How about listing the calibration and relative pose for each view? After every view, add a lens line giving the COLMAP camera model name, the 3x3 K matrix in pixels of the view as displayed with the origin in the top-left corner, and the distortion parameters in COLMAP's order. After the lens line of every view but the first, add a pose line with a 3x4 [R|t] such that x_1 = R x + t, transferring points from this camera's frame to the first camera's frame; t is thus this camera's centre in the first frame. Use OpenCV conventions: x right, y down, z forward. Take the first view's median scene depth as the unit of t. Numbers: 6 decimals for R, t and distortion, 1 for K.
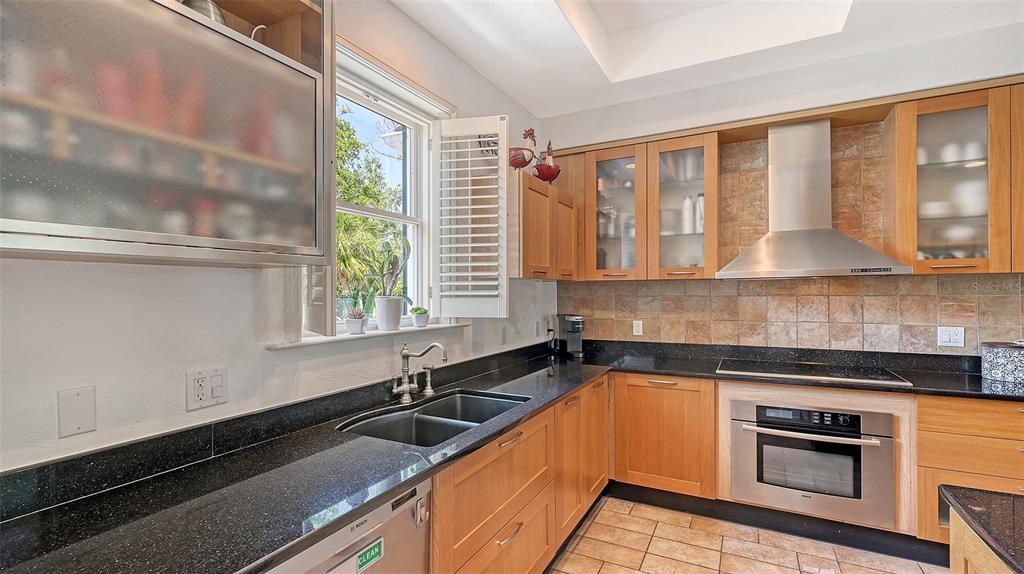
lens RADIAL K [[463.9, 0, 508.6], [0, 463.9, 296.3], [0, 0, 1]] dist [-0.033666, 0.026042]
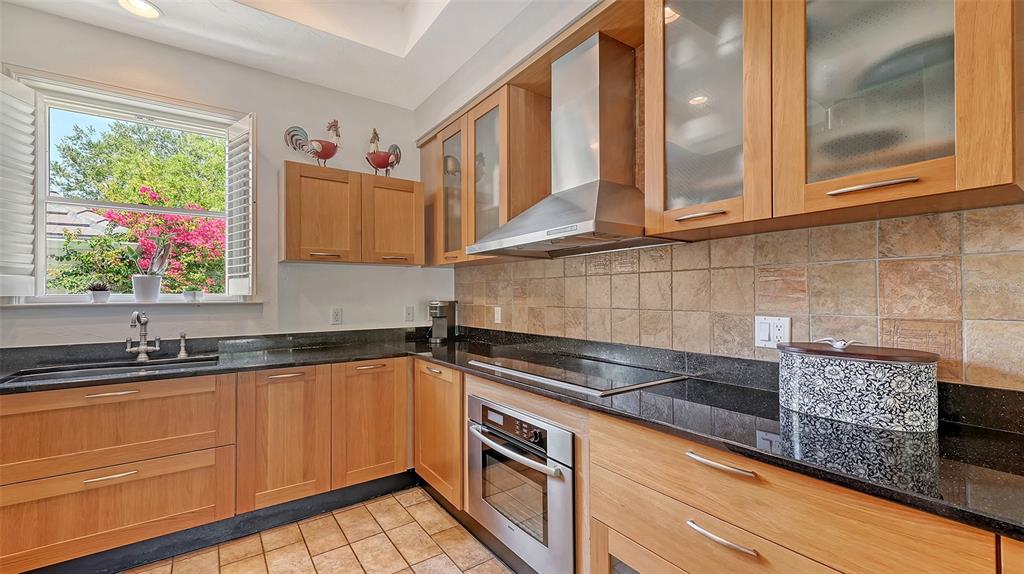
lens RADIAL K [[430.9, 0, 507.2], [0, 430.9, 294.5], [0, 0, 1]] dist [0.010504, 0.000331]
pose [[0.888368, 0.001914, -0.459129, 0.989437], [-0.005241, 0.999968, -0.005971, 0.046299], [0.459103, 0.007710, 0.888350, 0.349932]]
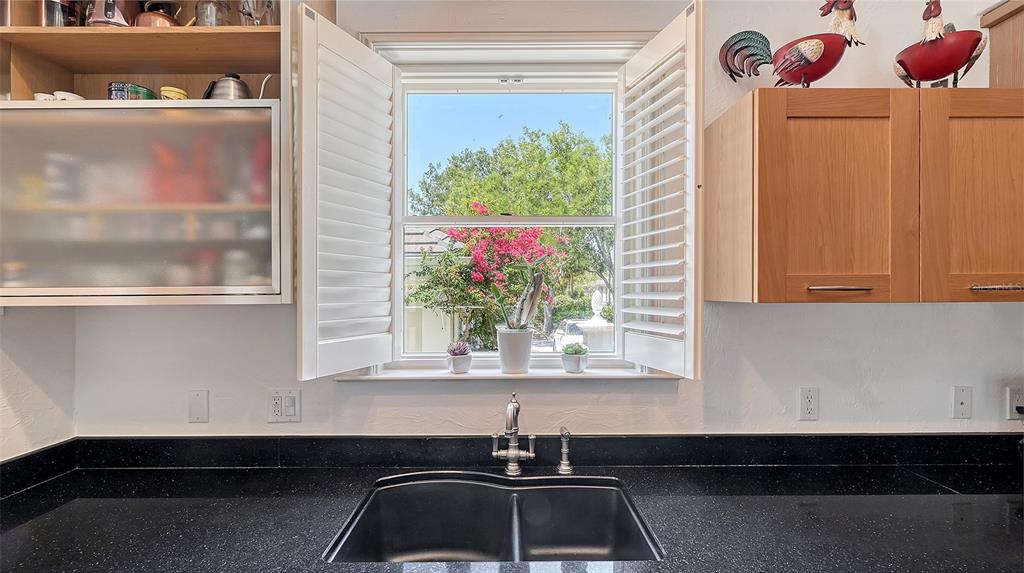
lens RADIAL K [[455.1, 0, 506.4], [0, 455.1, 291.5], [0, 0, 1]] dist [0.009714, -0.000040]
pose [[0.465632, -0.001426, -0.884977, 0.354671], [-0.006385, 0.999967, -0.004971, -0.050105], [0.884955, 0.007965, 0.465608, 0.545707]]
